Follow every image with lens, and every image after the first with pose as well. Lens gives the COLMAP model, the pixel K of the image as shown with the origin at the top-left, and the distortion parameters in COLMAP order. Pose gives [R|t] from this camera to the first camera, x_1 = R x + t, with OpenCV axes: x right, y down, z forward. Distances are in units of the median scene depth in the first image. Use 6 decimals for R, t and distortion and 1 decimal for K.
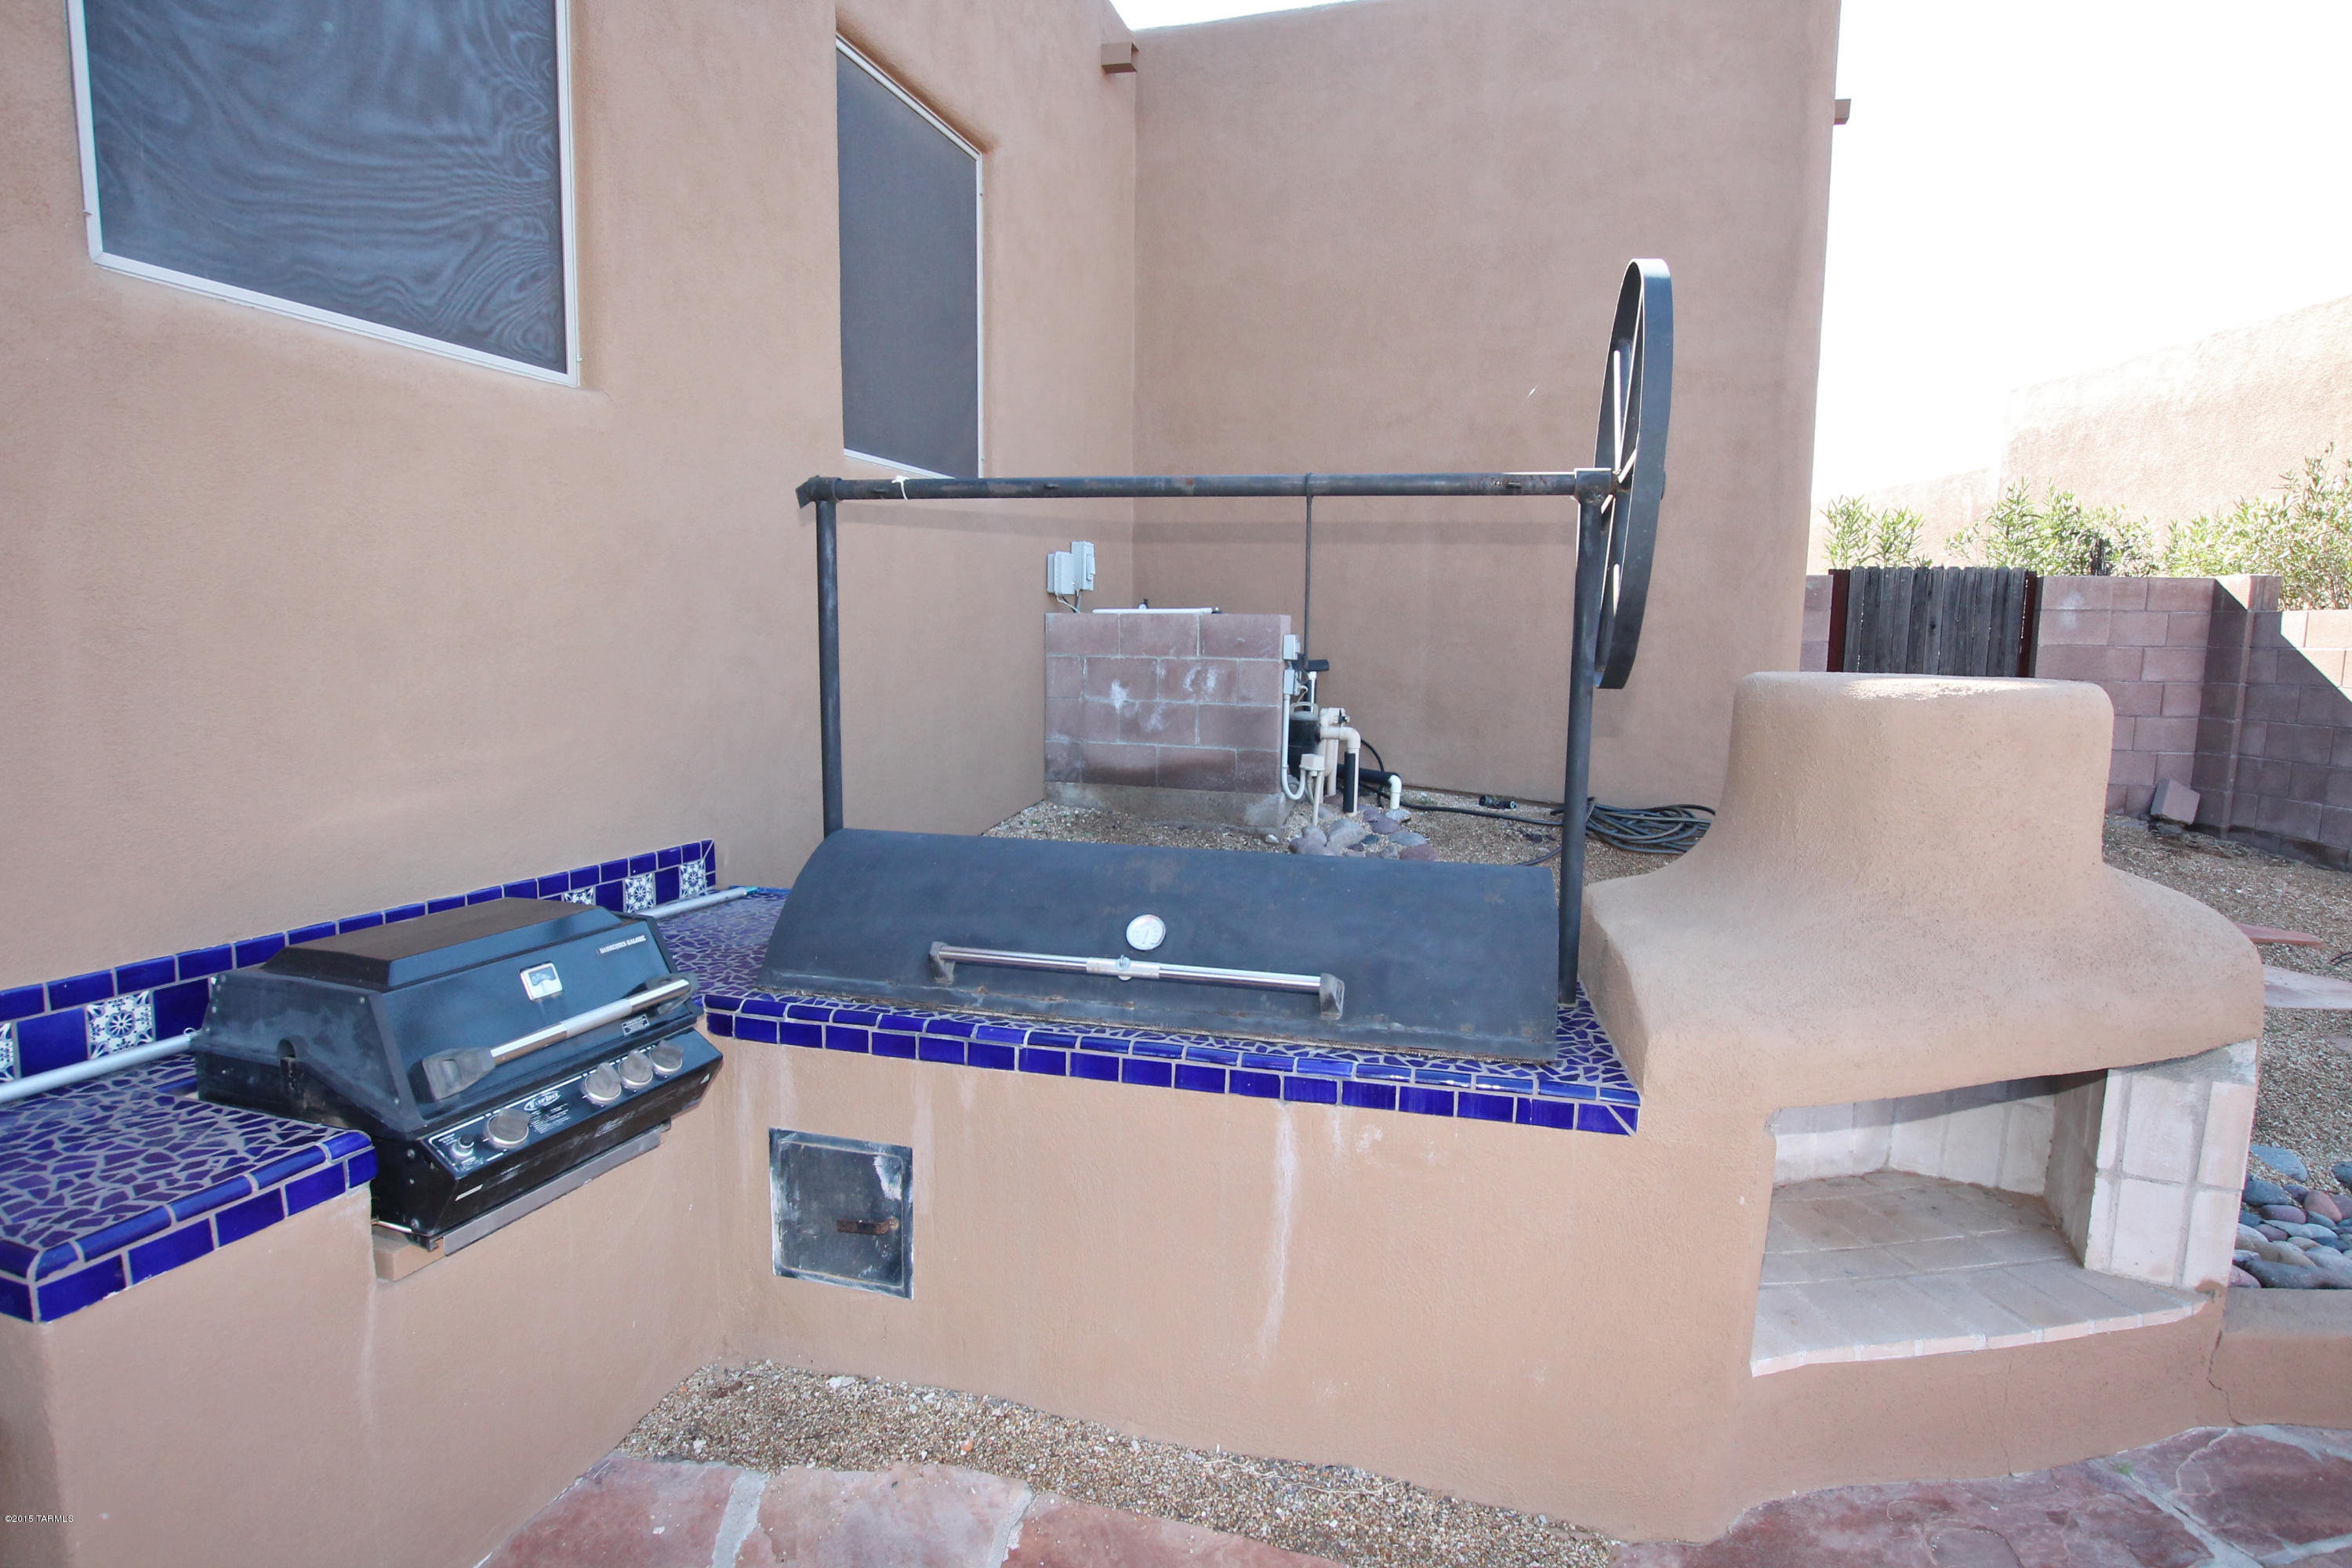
lens RADIAL K [[1191.6, 0, 1176.0], [0, 1191.6, 784.0], [0, 0, 1]] dist [-0.032188, -0.000158]
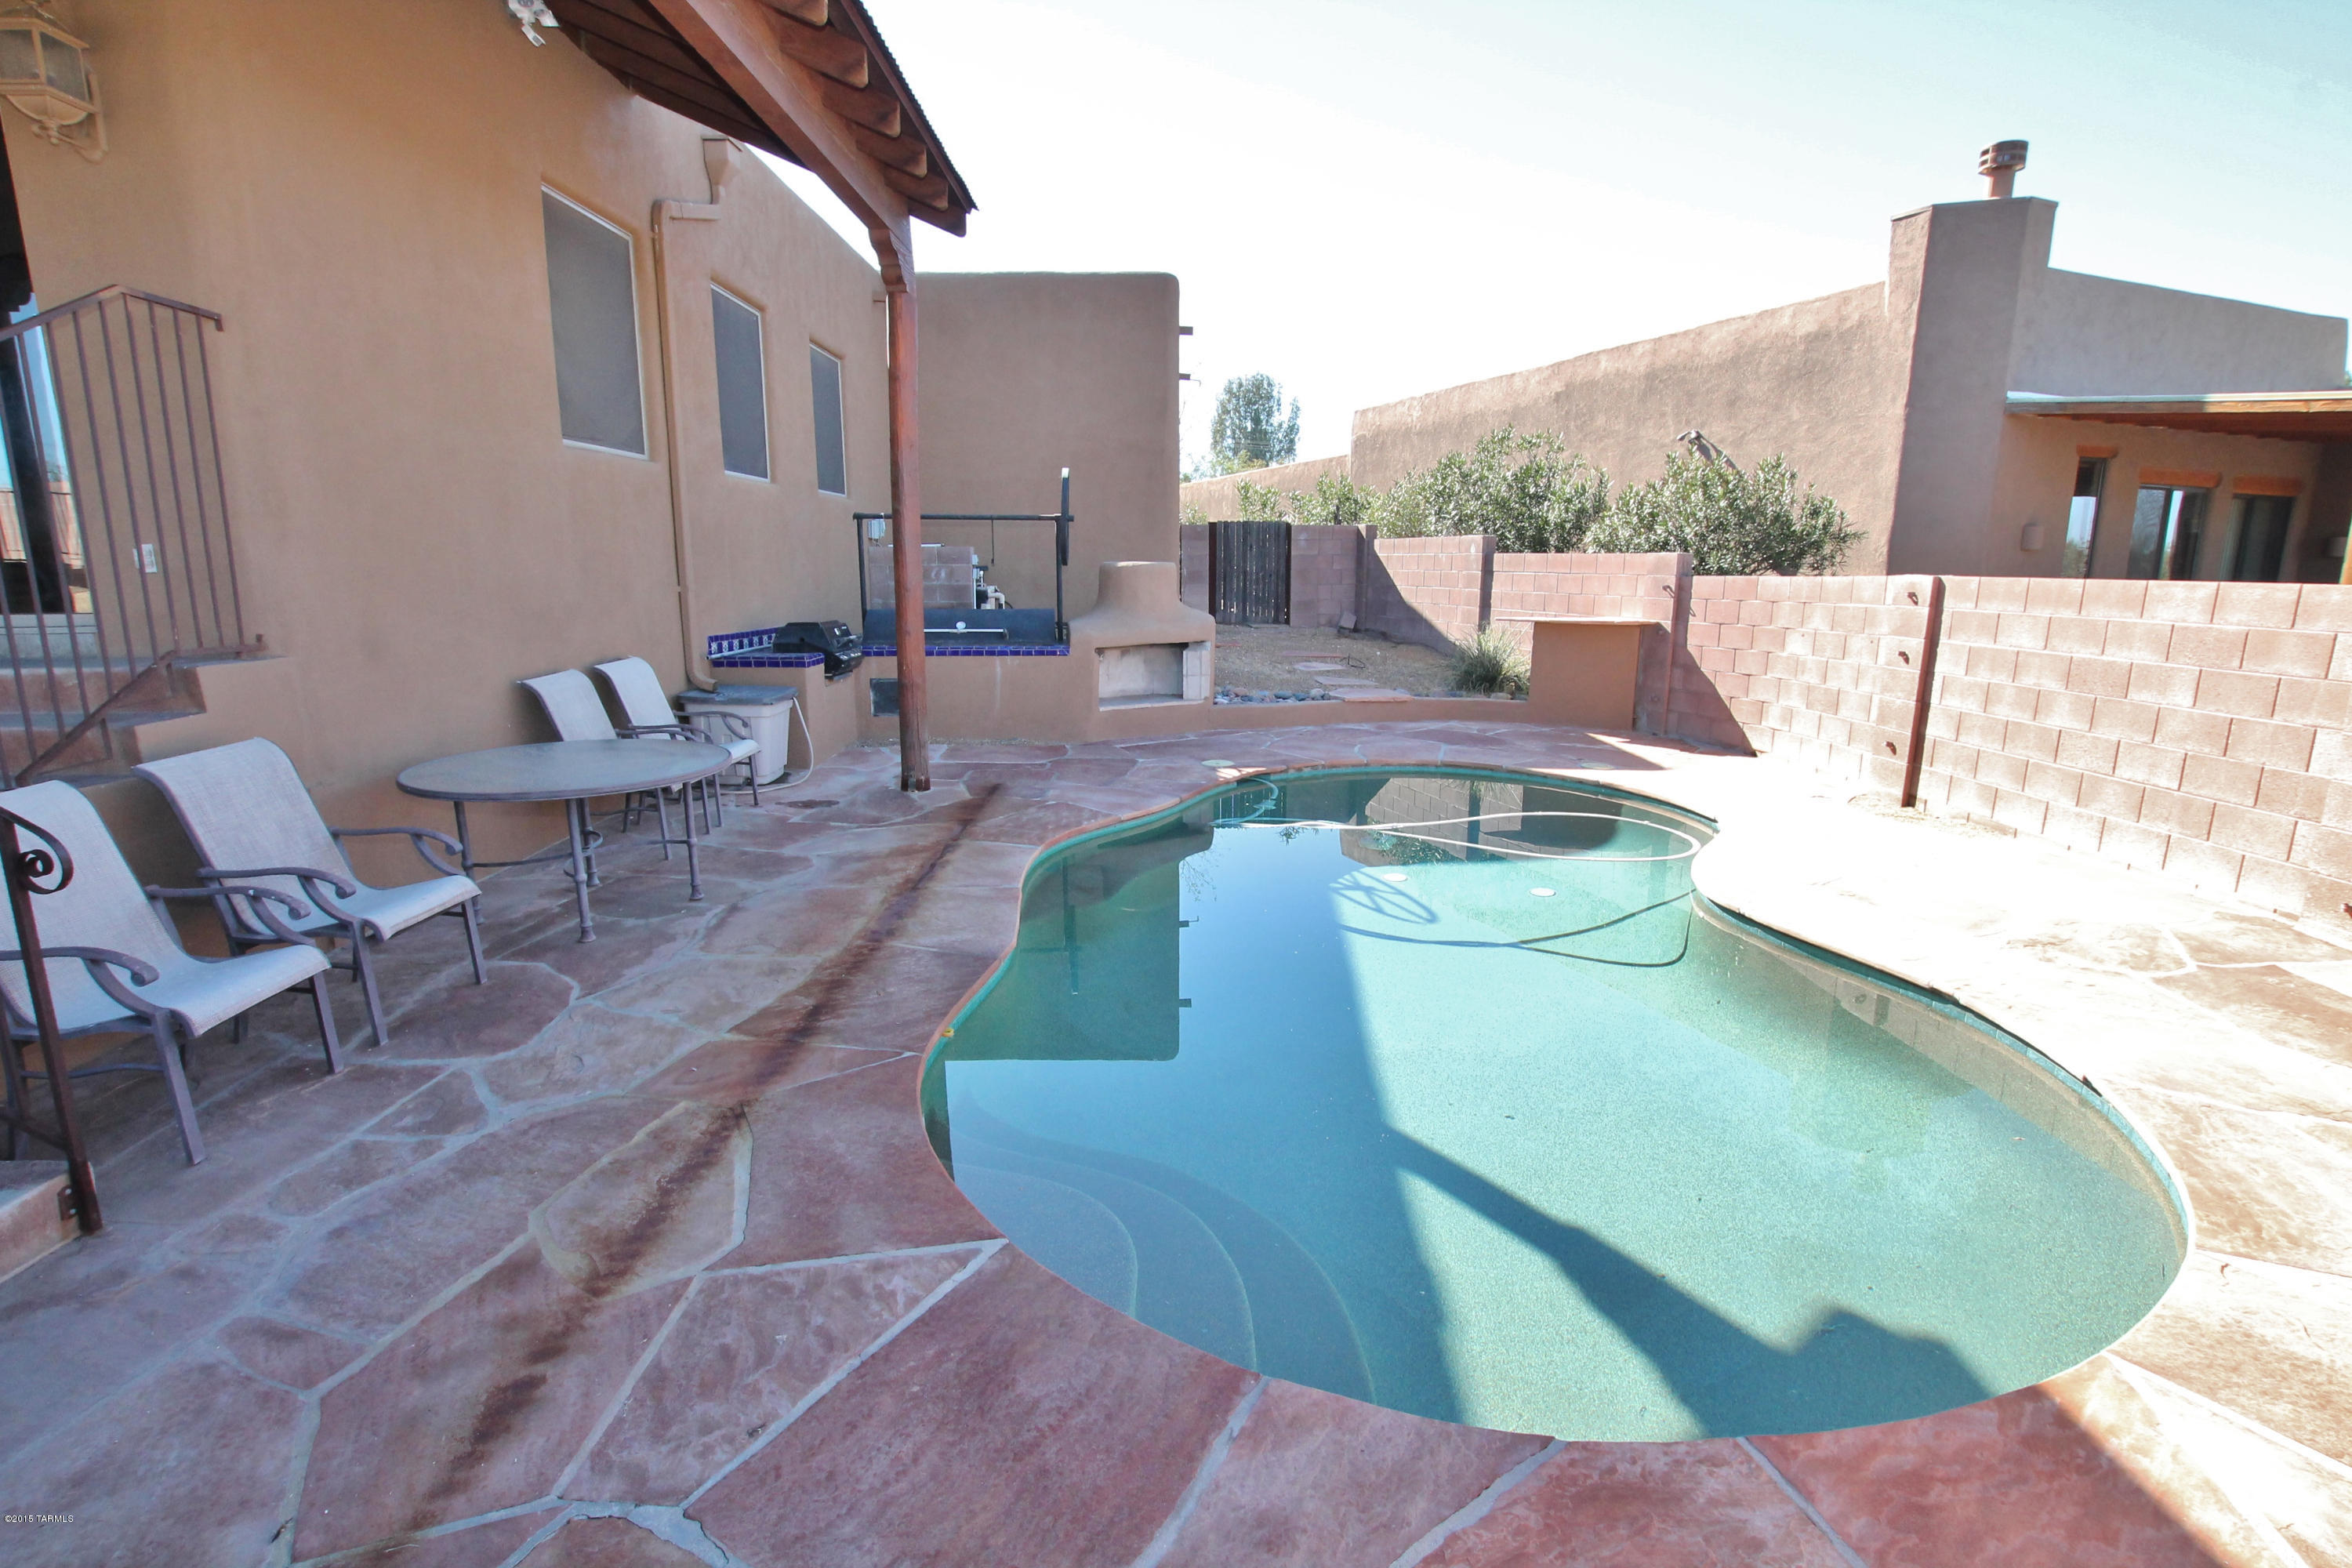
lens RADIAL K [[1097.3, 0, 1176.0], [0, 1097.3, 784.0], [0, 0, 1]] dist [-0.044977, -0.000015]
pose [[0.949332, -0.073829, 0.305480, -0.251703], [0.048835, 0.994863, 0.088676, 0.179762], [-0.310458, -0.069264, 0.948060, -1.411809]]
